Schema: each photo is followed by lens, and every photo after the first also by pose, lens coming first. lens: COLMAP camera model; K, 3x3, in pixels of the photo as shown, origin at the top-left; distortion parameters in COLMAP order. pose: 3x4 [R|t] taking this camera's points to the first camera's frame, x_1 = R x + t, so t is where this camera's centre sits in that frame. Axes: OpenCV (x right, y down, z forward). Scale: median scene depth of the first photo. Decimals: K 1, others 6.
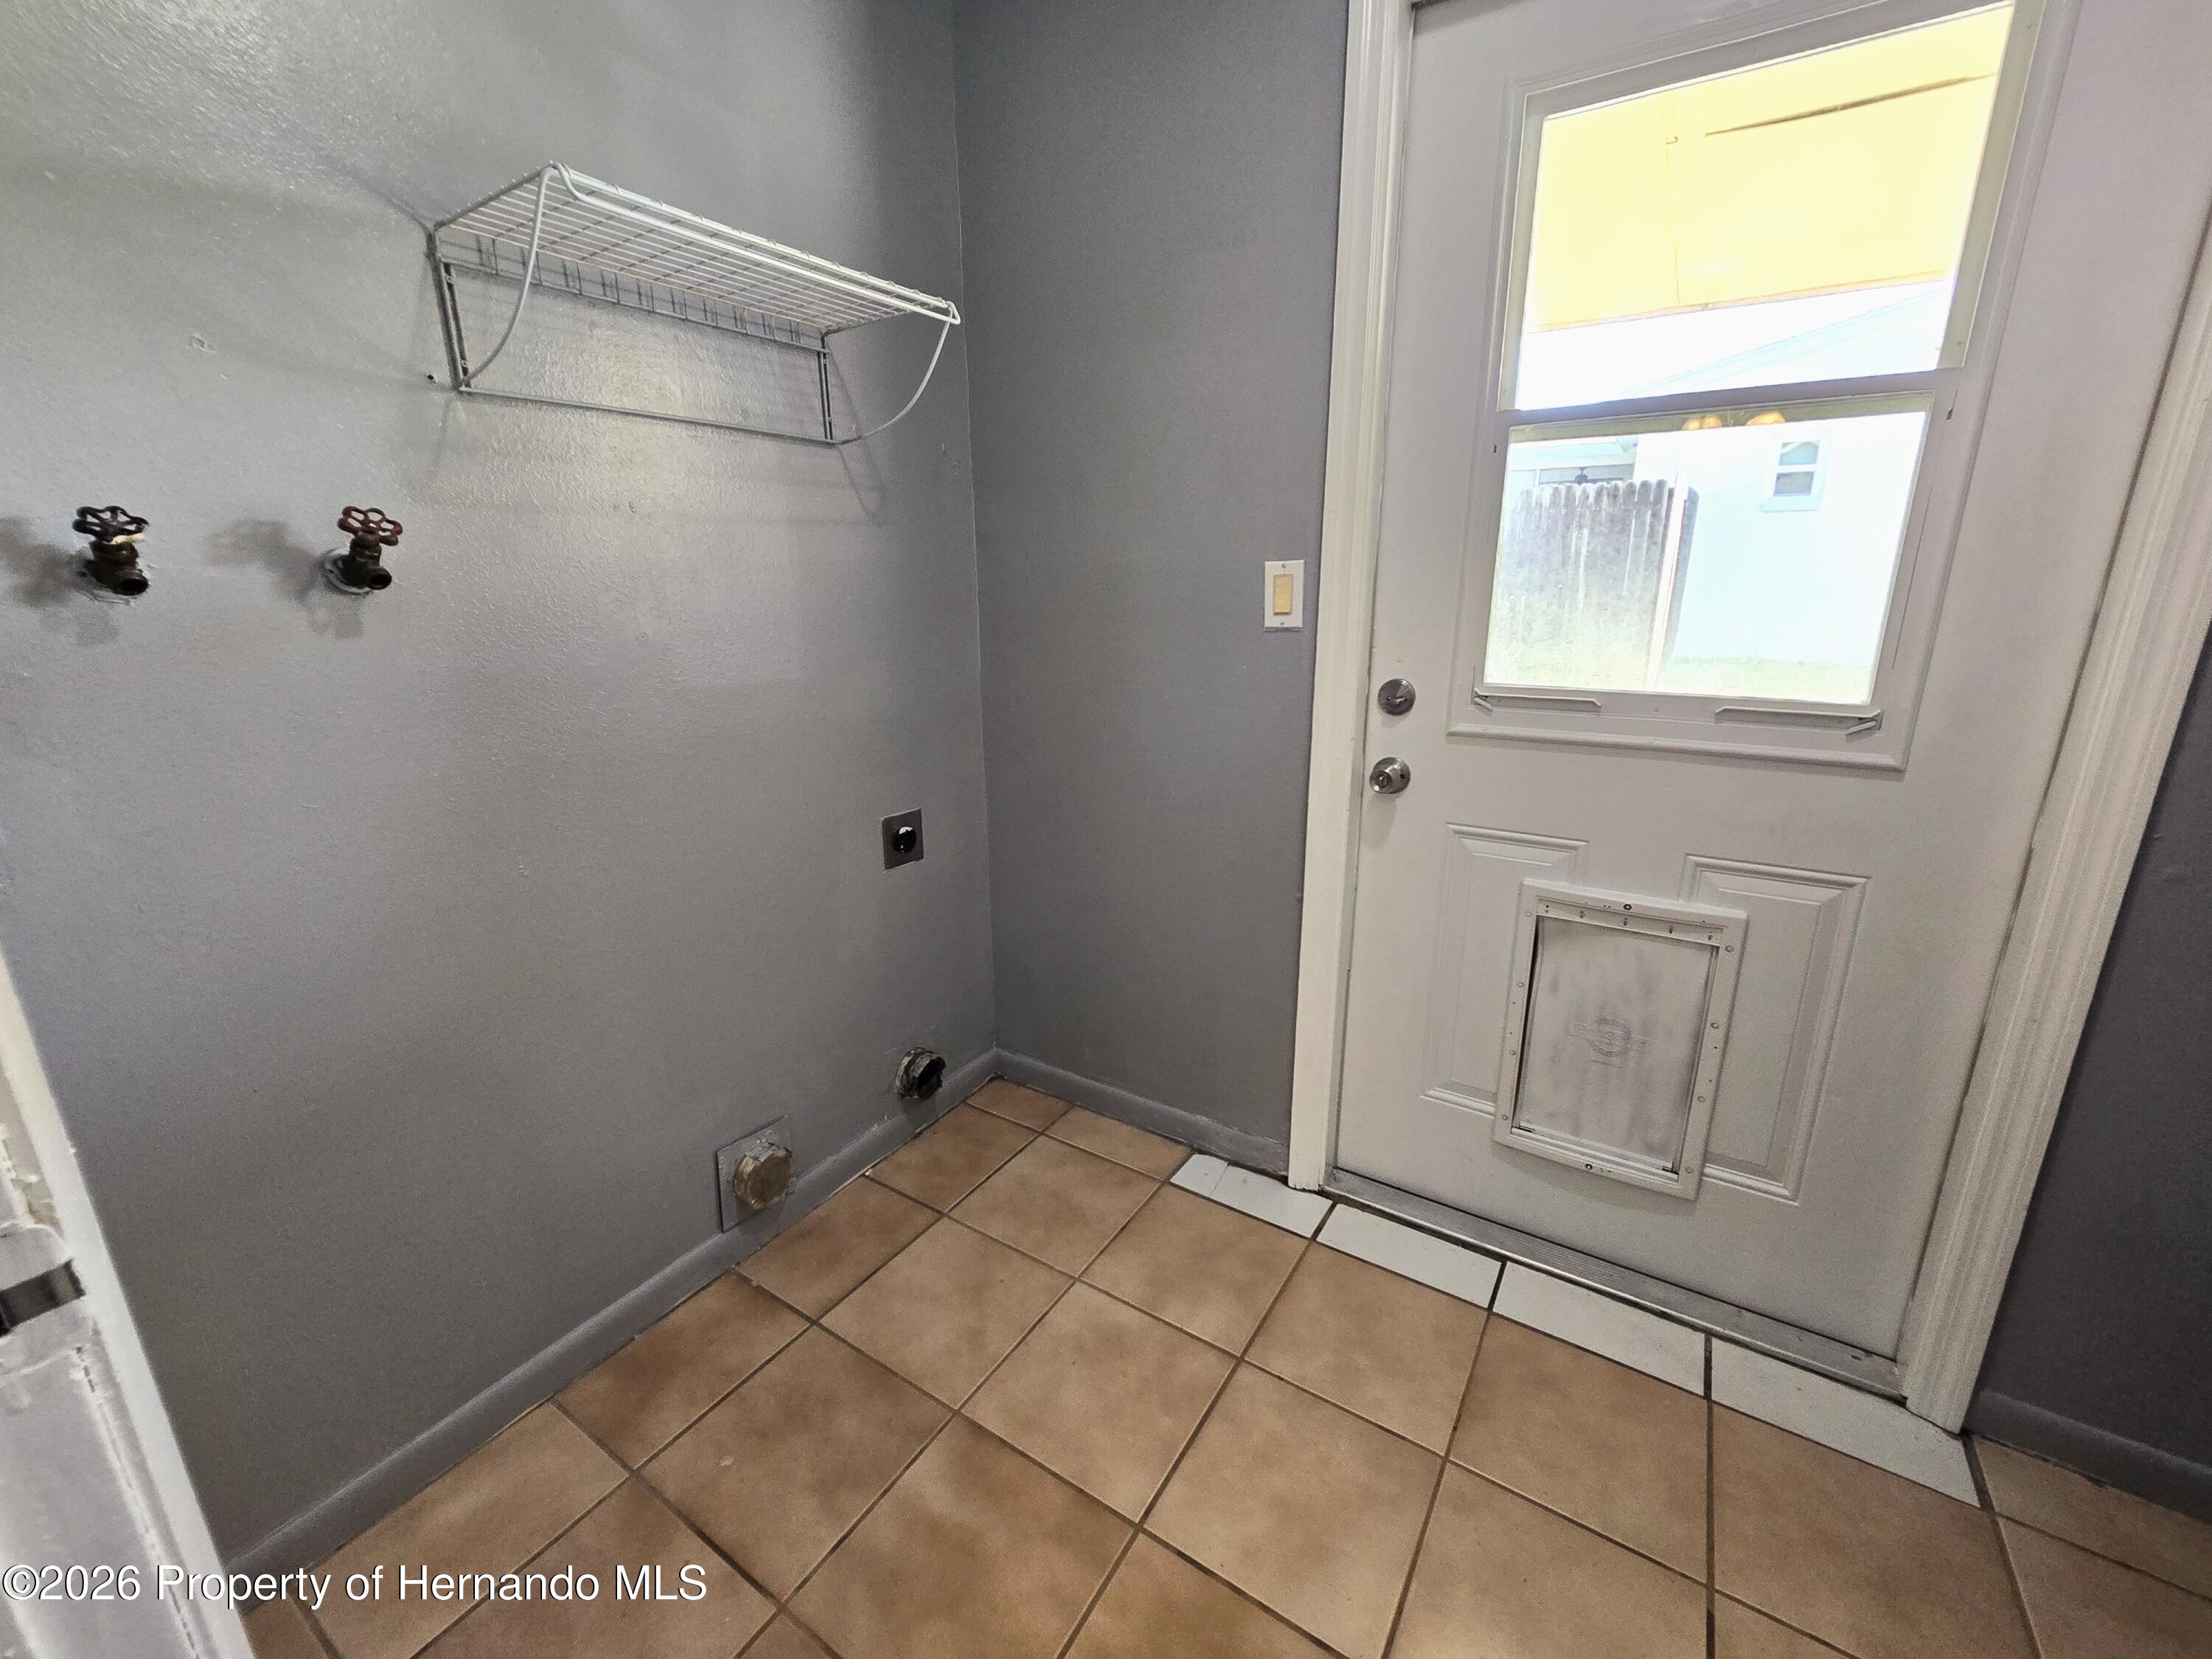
lens RADIAL K [[911.3, 0, 1109.6], [0, 911.3, 821.6], [0, 0, 1]] dist [-0.003635, 0.000225]
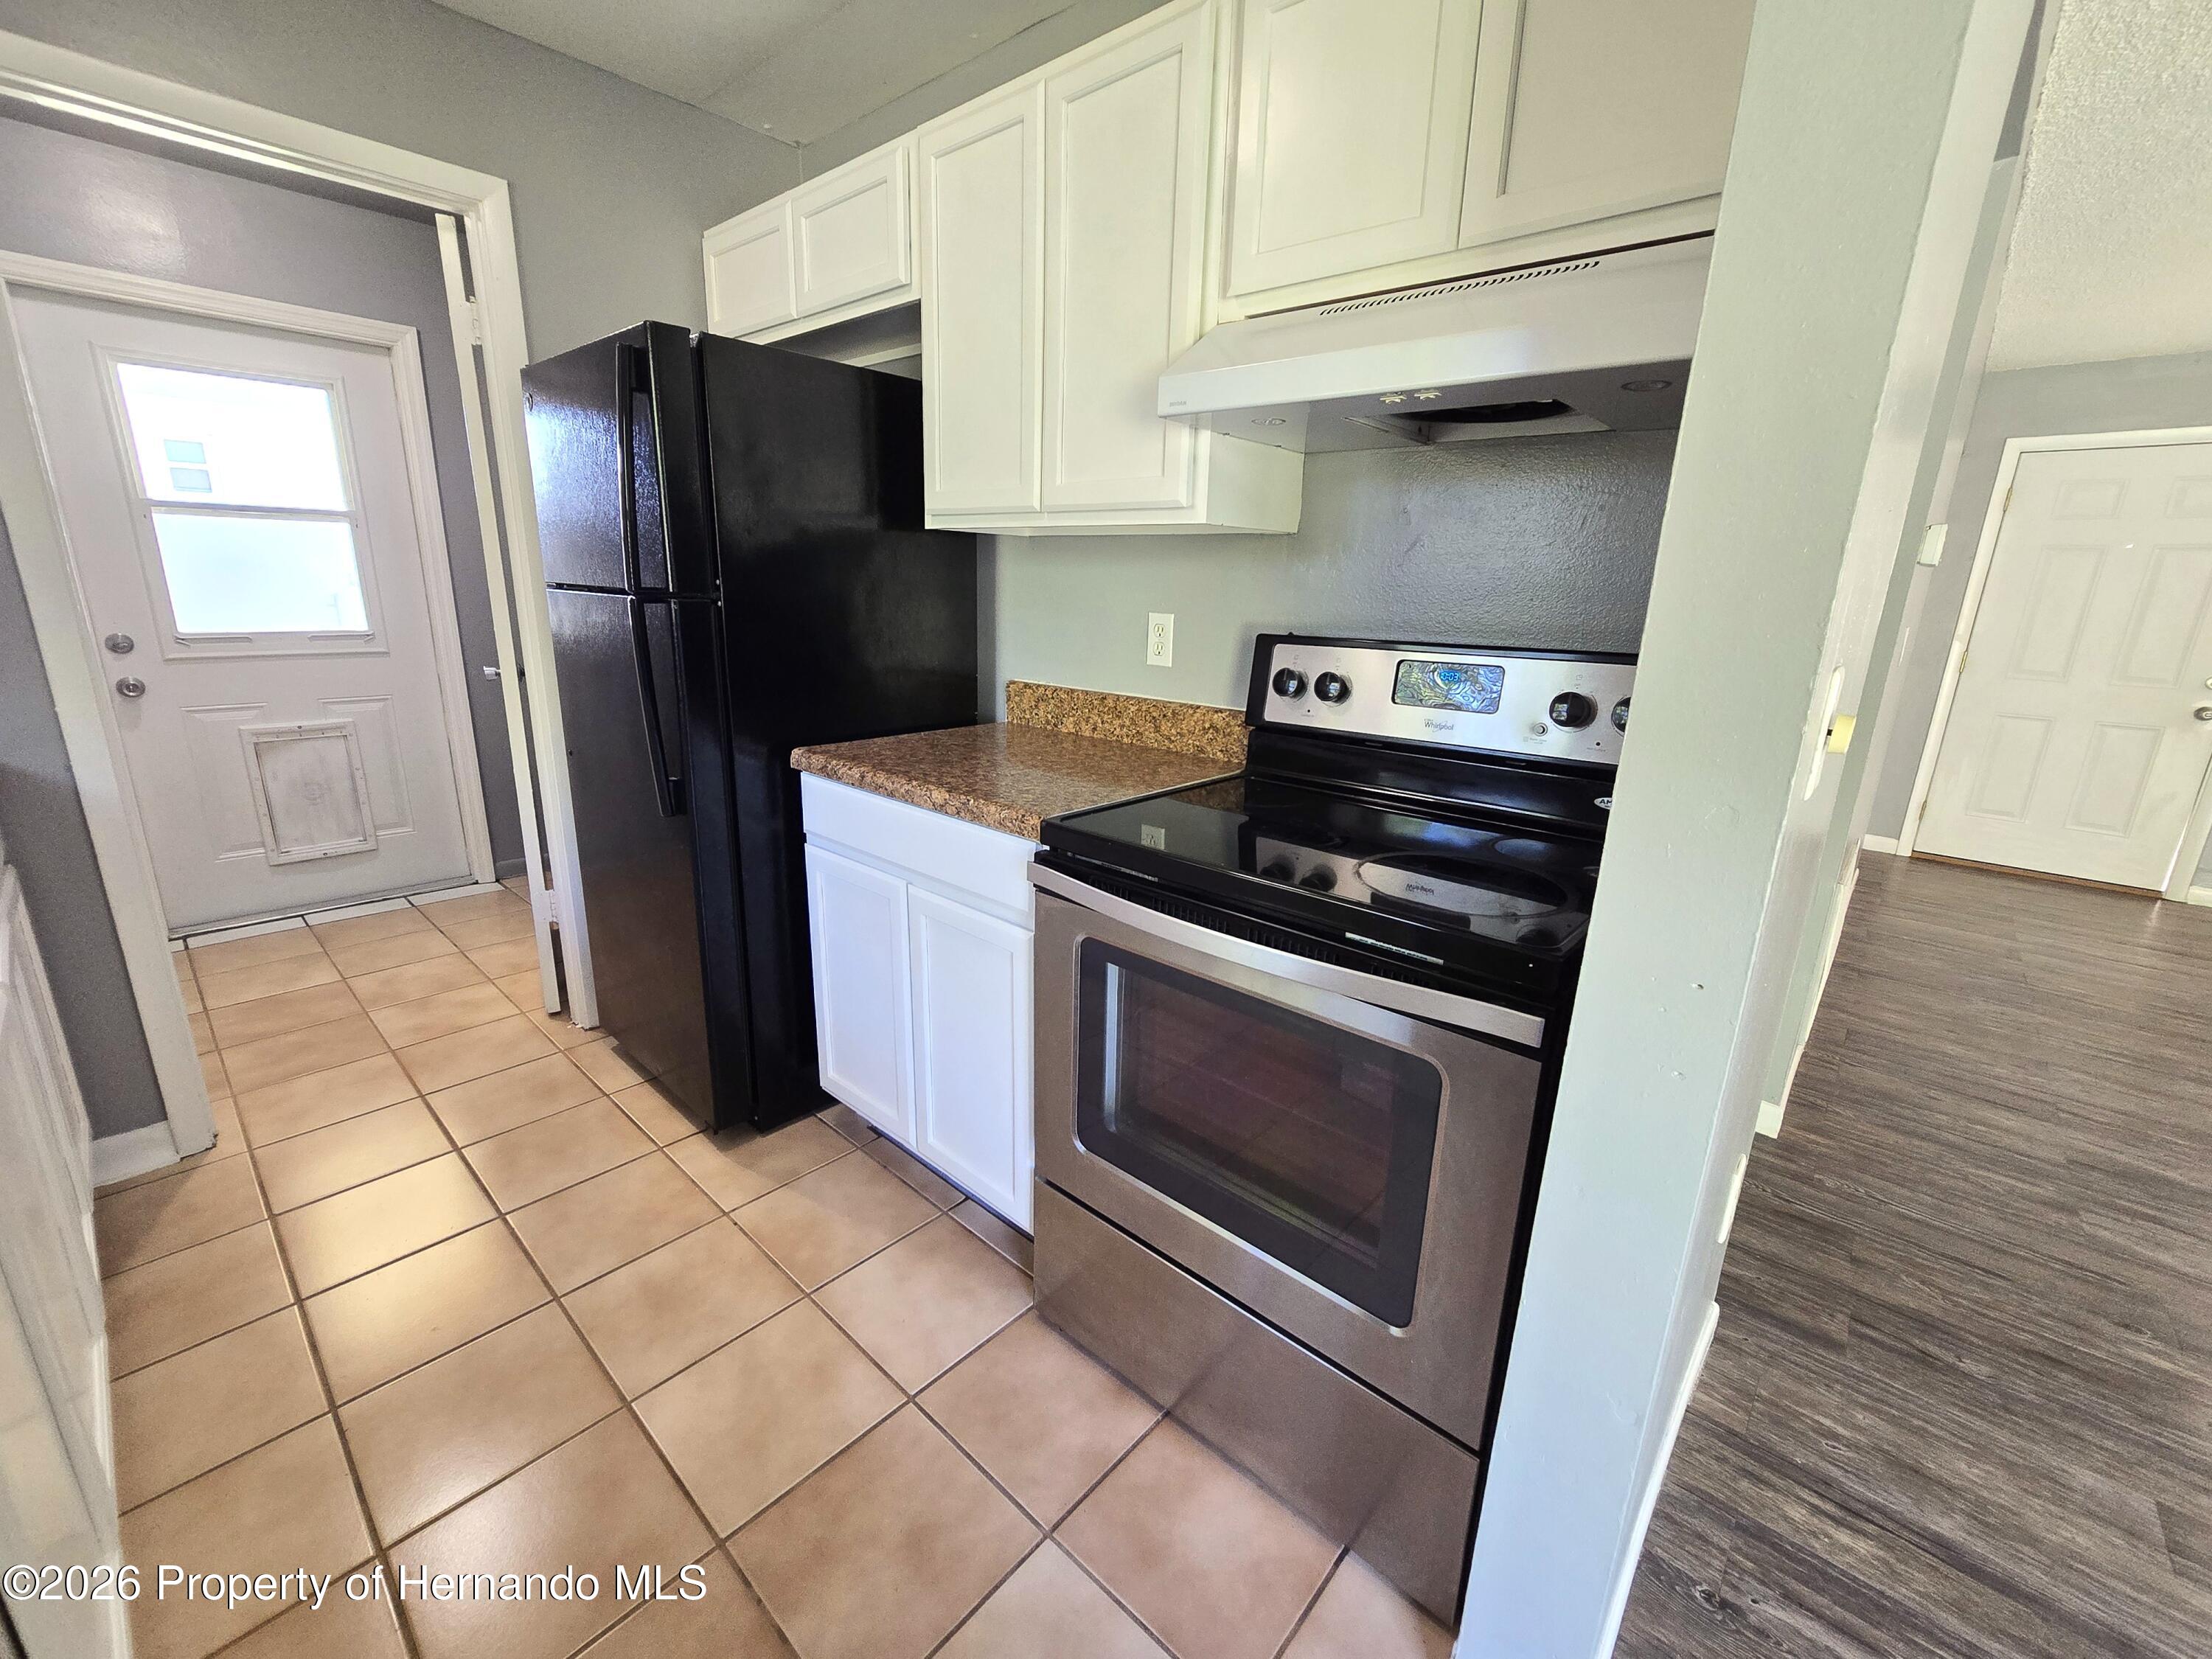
lens RADIAL K [[911.3, 0, 1102.4], [0, 911.3, 831.7], [0, 0, 1]] dist [-0.003635, 0.000225]
pose [[0.161563, -0.247576, 0.955303, -1.294051], [0.227567, 0.951278, 0.208046, 0.316175], [-0.960266, 0.183783, 0.210032, -1.303880]]
